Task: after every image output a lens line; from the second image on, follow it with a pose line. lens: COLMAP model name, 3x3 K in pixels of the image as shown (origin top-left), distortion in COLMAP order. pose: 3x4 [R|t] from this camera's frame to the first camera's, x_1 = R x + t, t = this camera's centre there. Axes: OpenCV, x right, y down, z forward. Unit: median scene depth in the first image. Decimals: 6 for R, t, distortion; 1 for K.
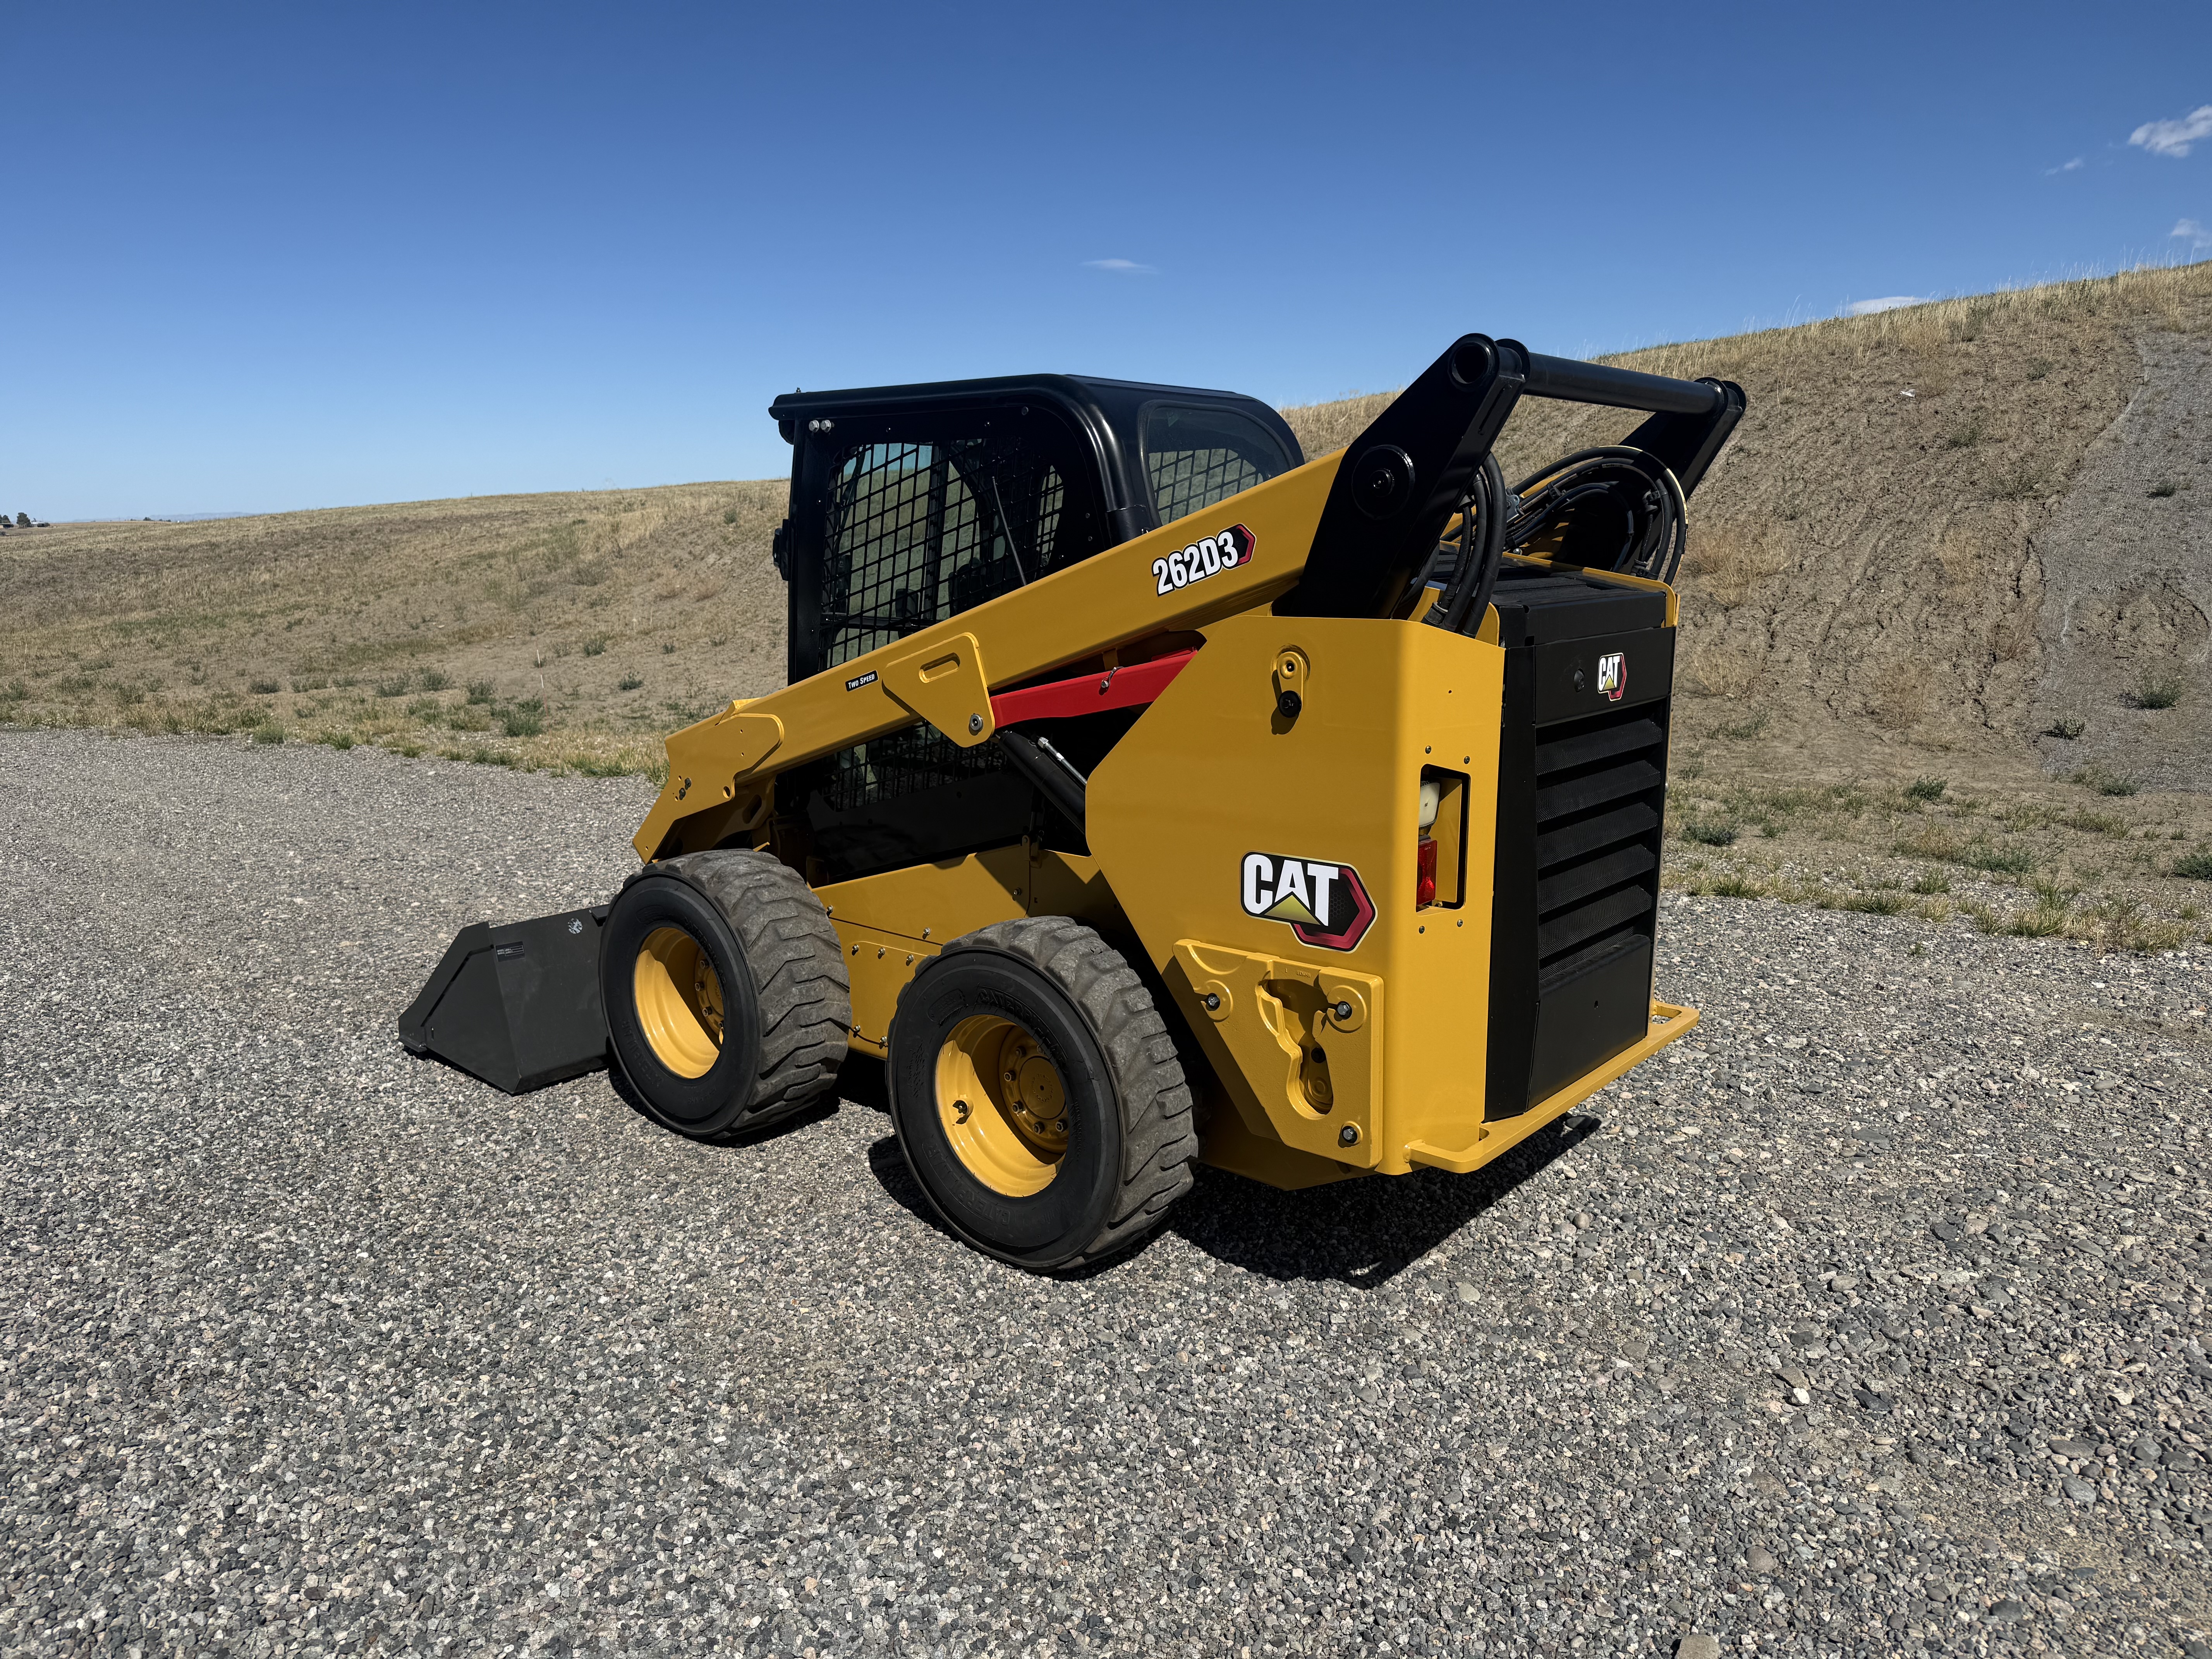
lens RADIAL K [[1577.1, 0, 1109.9], [0, 1577.1, 836.4], [0, 0, 1]] dist [0.017803, -0.016854]
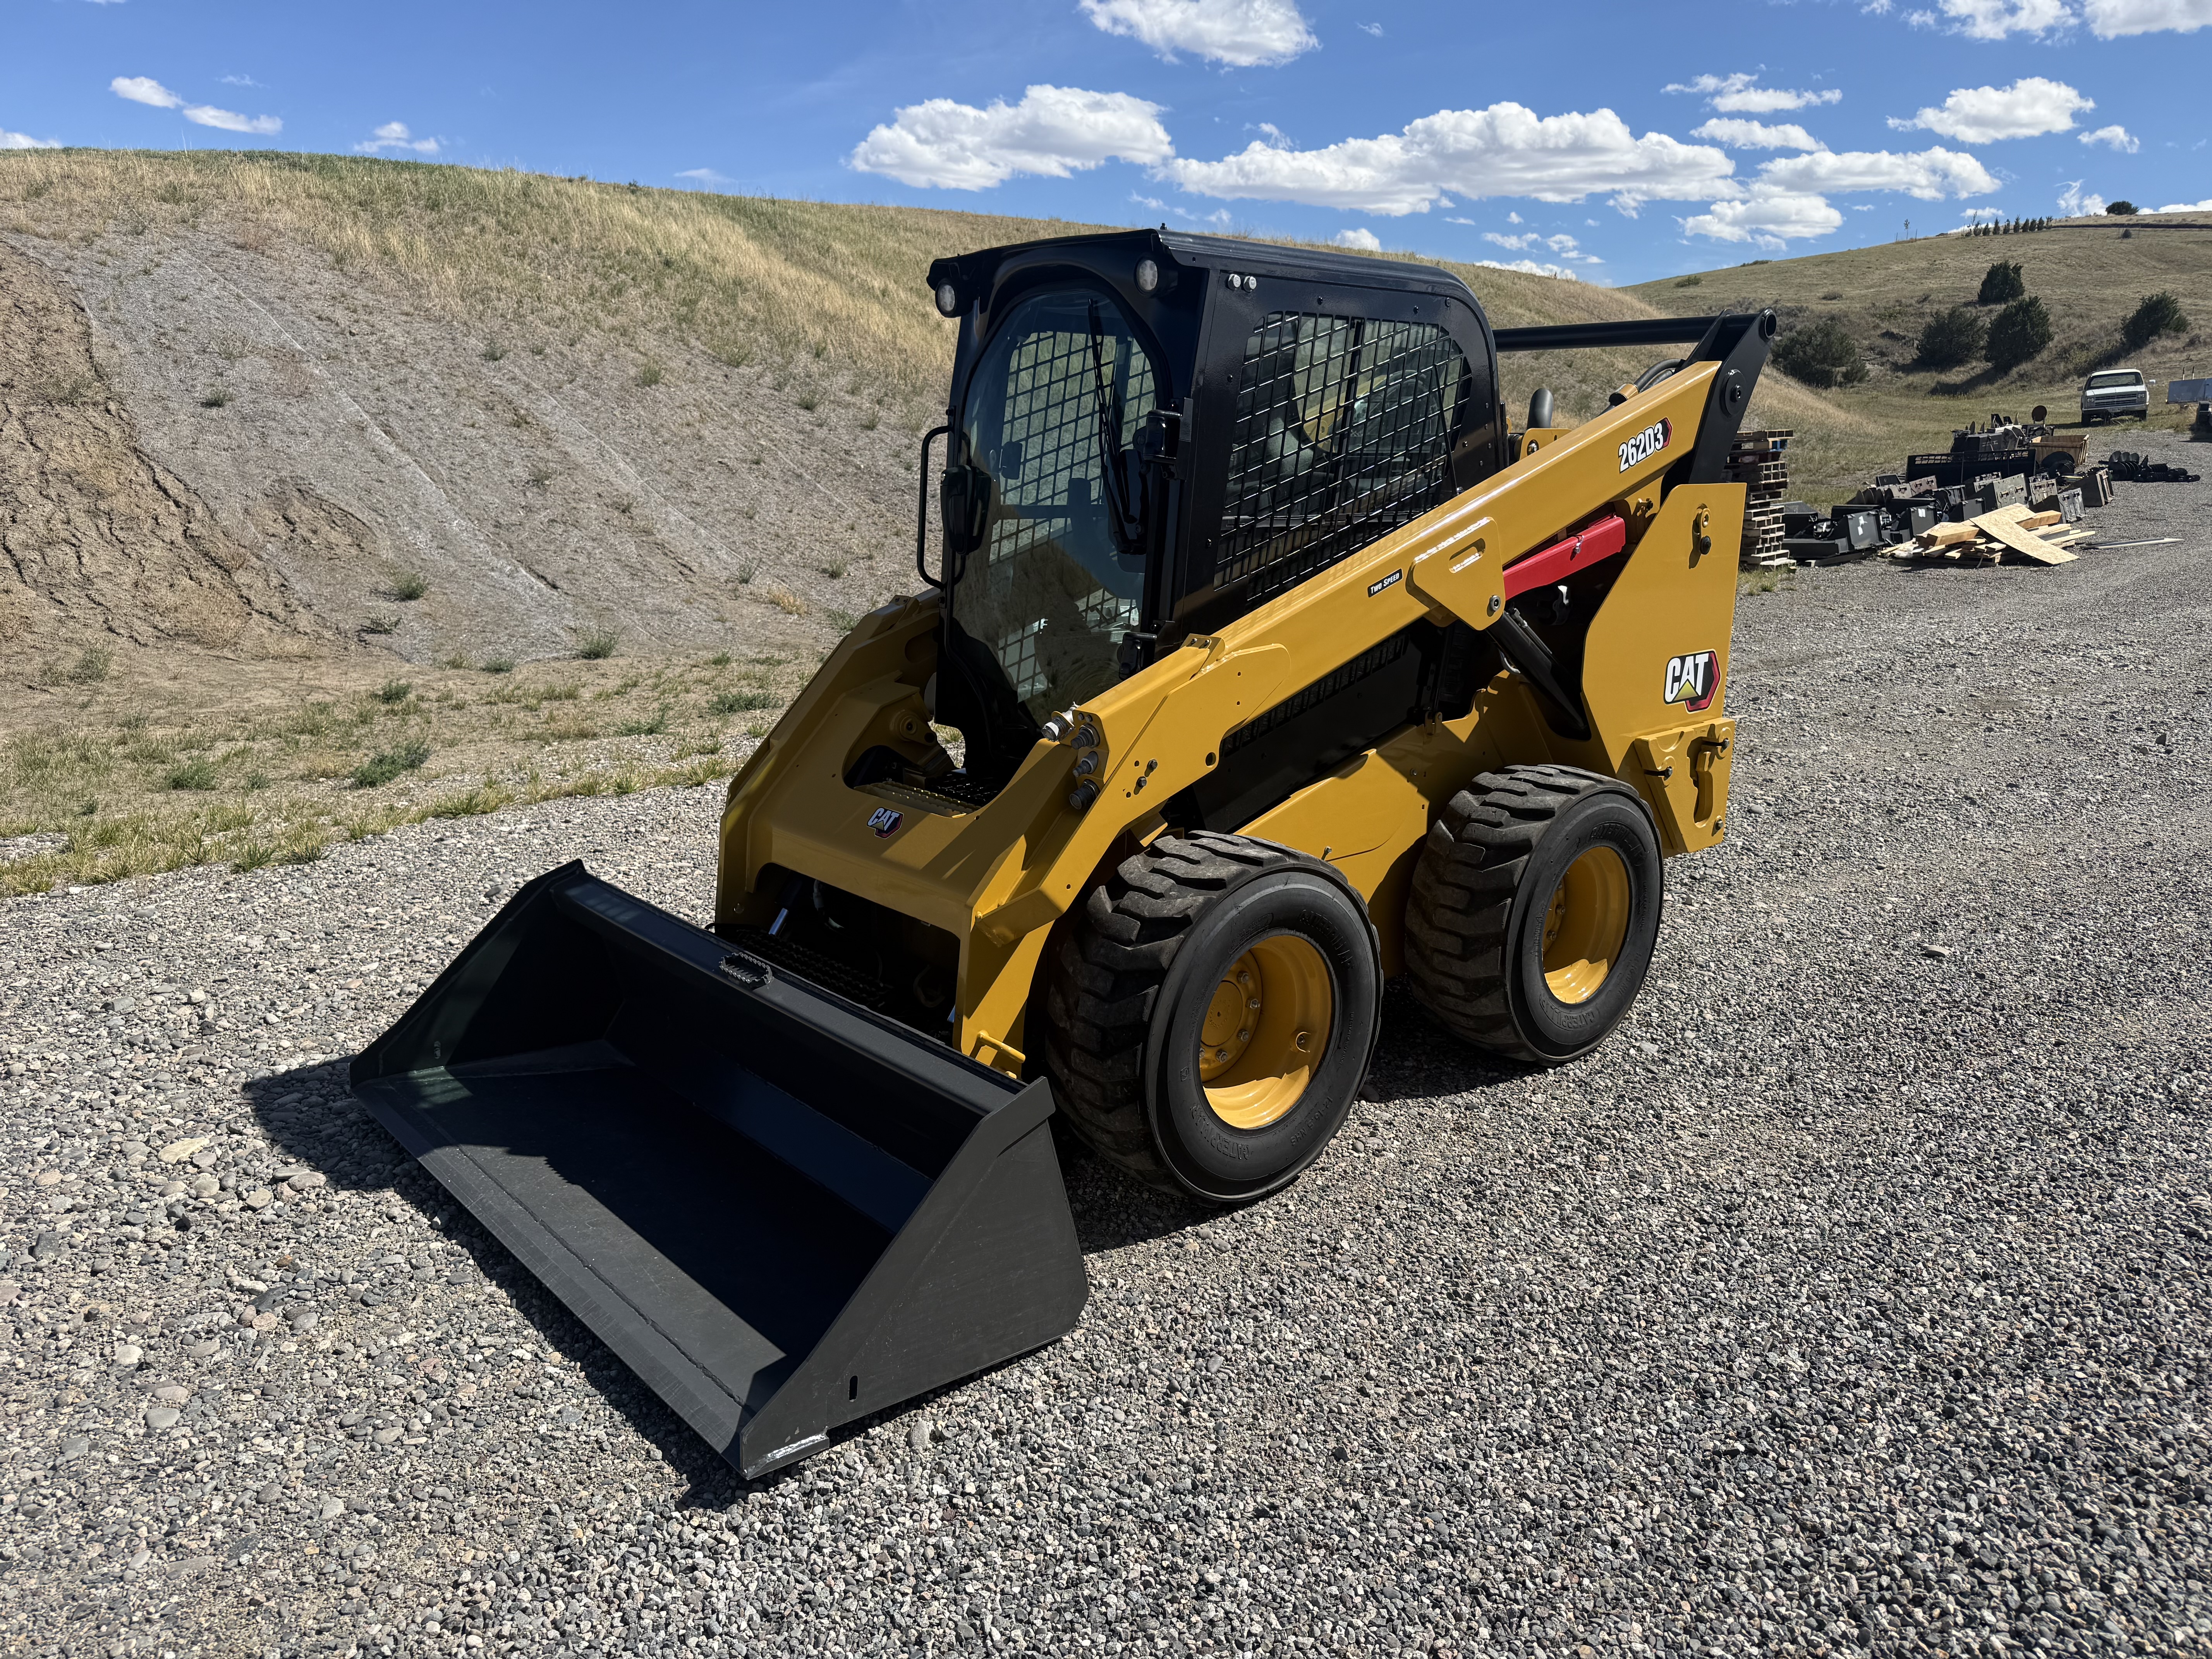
lens RADIAL K [[1577.1, 0, 1072.3], [0, 1577.1, 856.7], [0, 0, 1]] dist [0.017803, -0.016854]
pose [[0.165004, -0.245742, 0.955188, -1.349023], [0.188457, 0.958475, 0.214032, -0.216052], [-0.968121, 0.144696, 0.204465, 1.233432]]
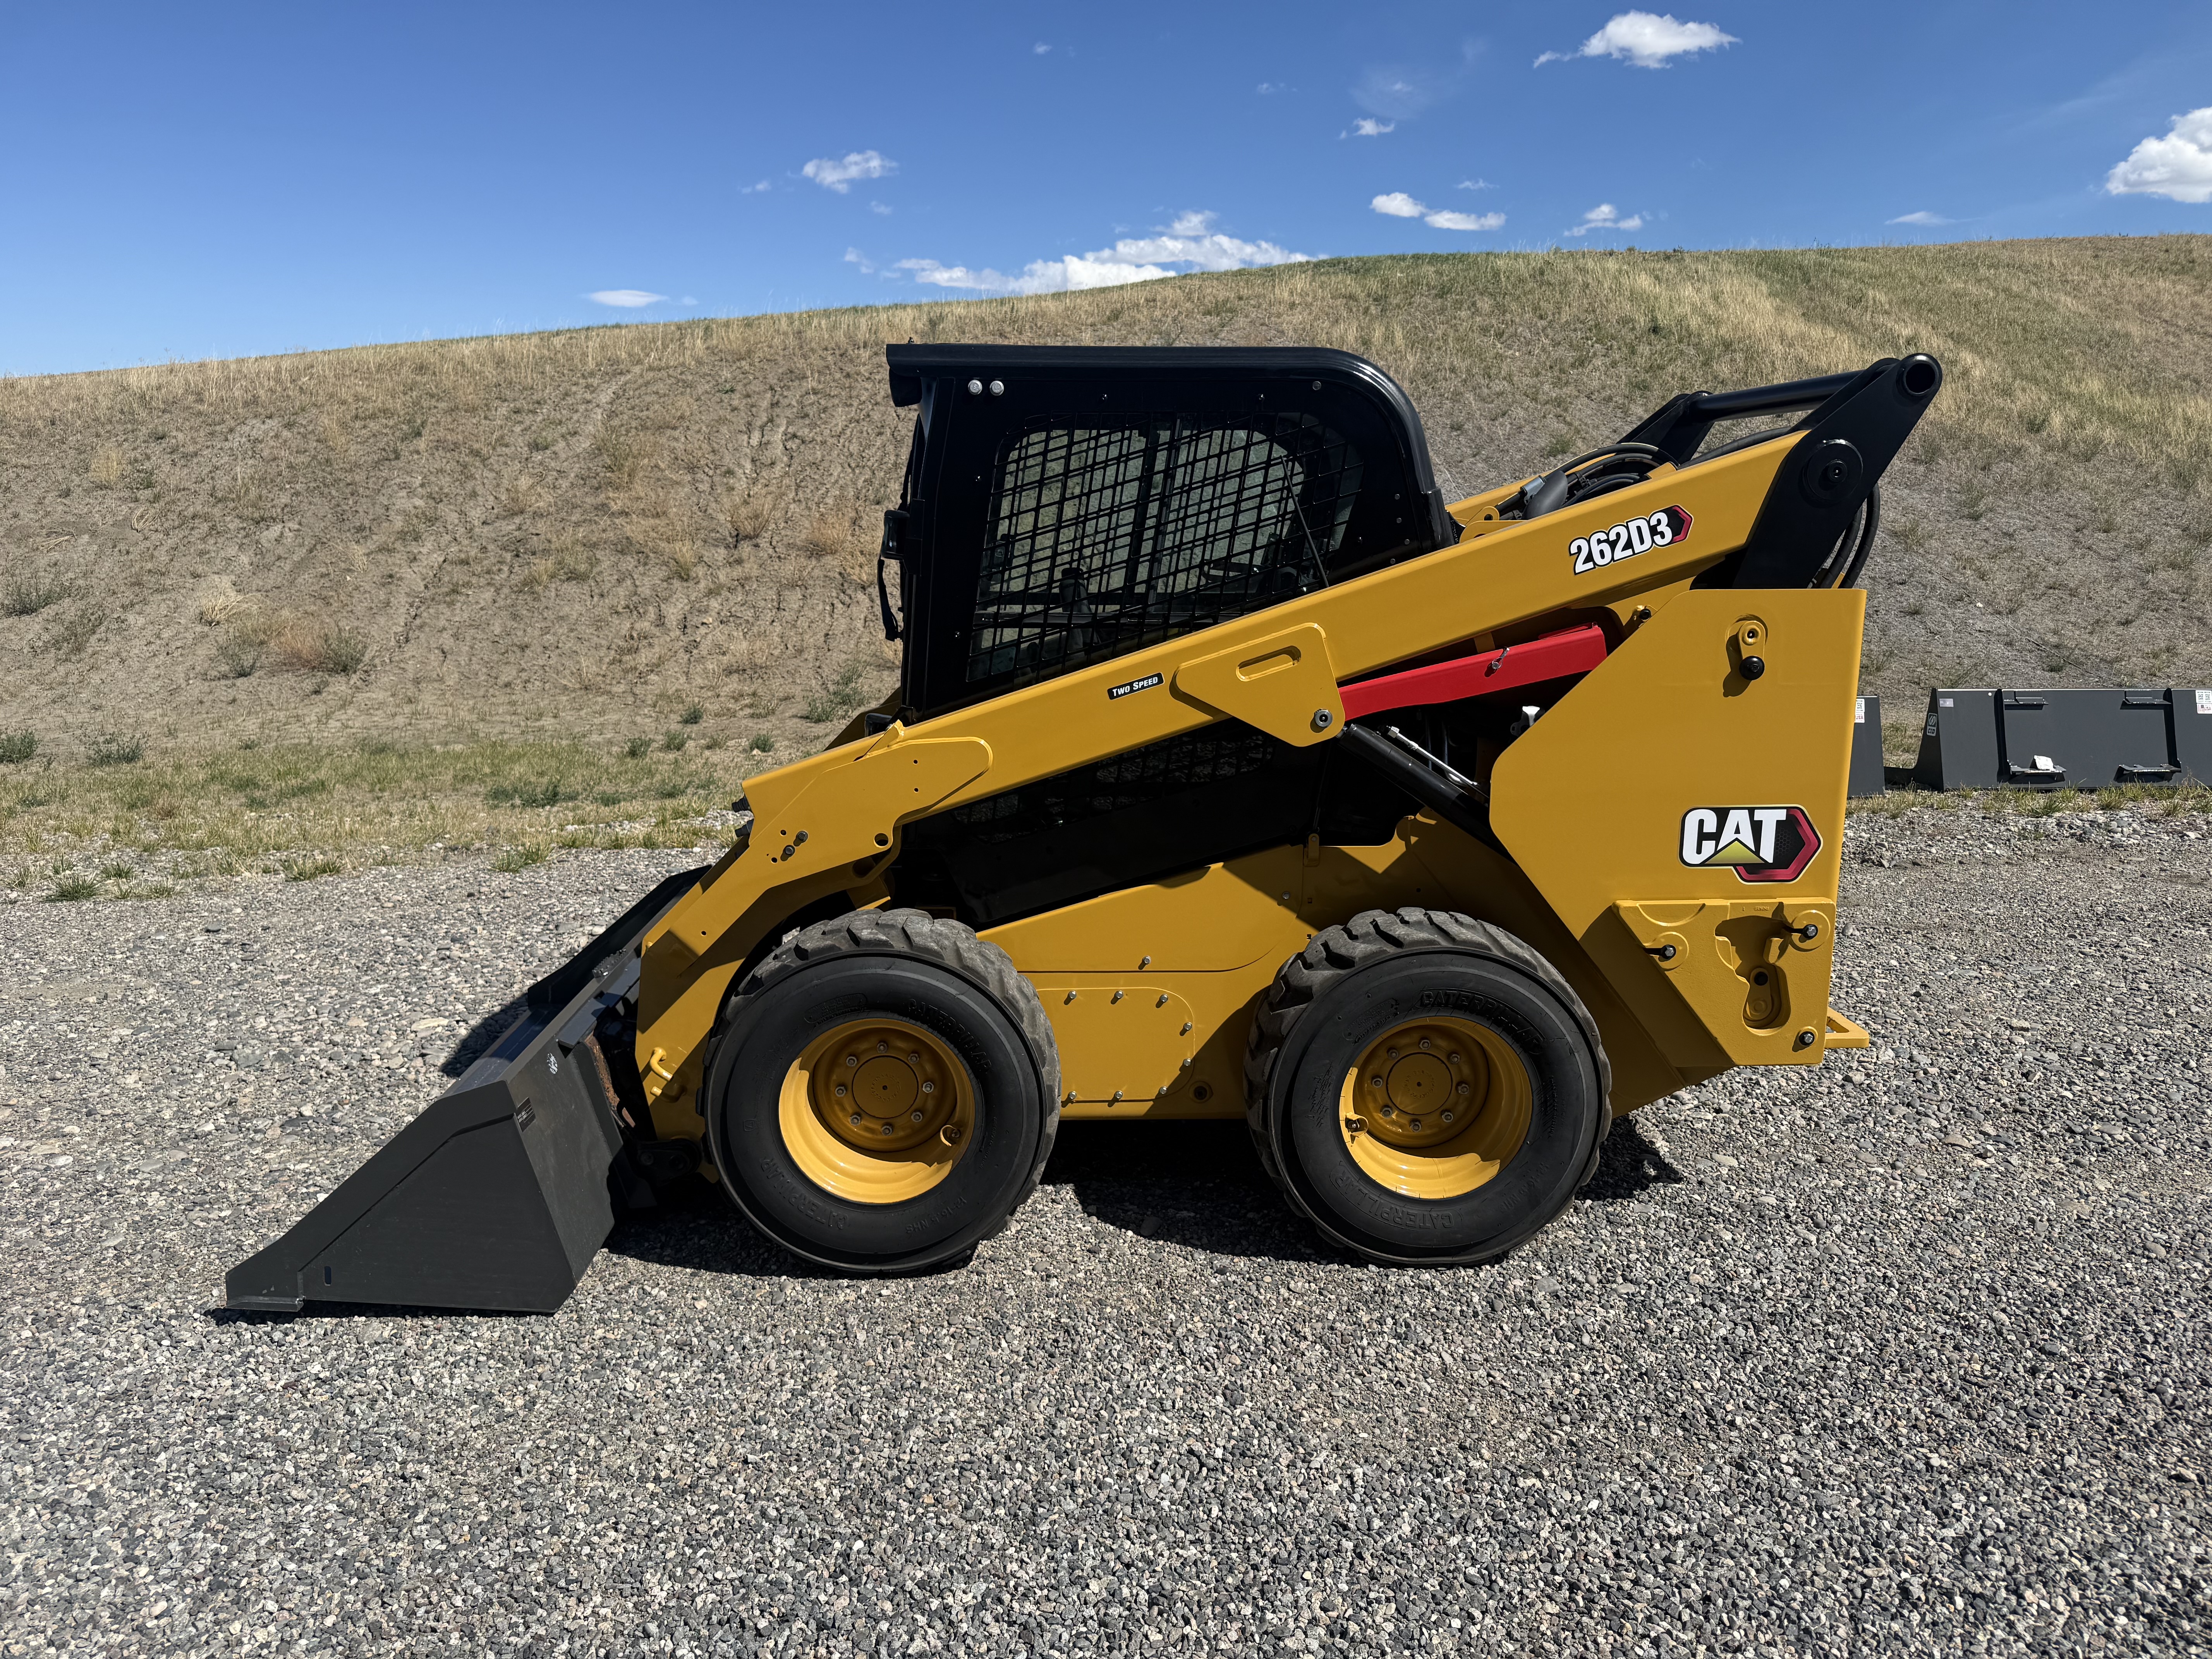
lens RADIAL K [[1577.1, 0, 1107.6], [0, 1577.1, 845.0], [0, 0, 1]] dist [0.017803, -0.016854]
pose [[0.755679, -0.136336, 0.640594, -0.902114], [0.126794, 0.990043, 0.061135, -0.081355], [-0.642551, 0.035025, 0.765442, 0.421299]]
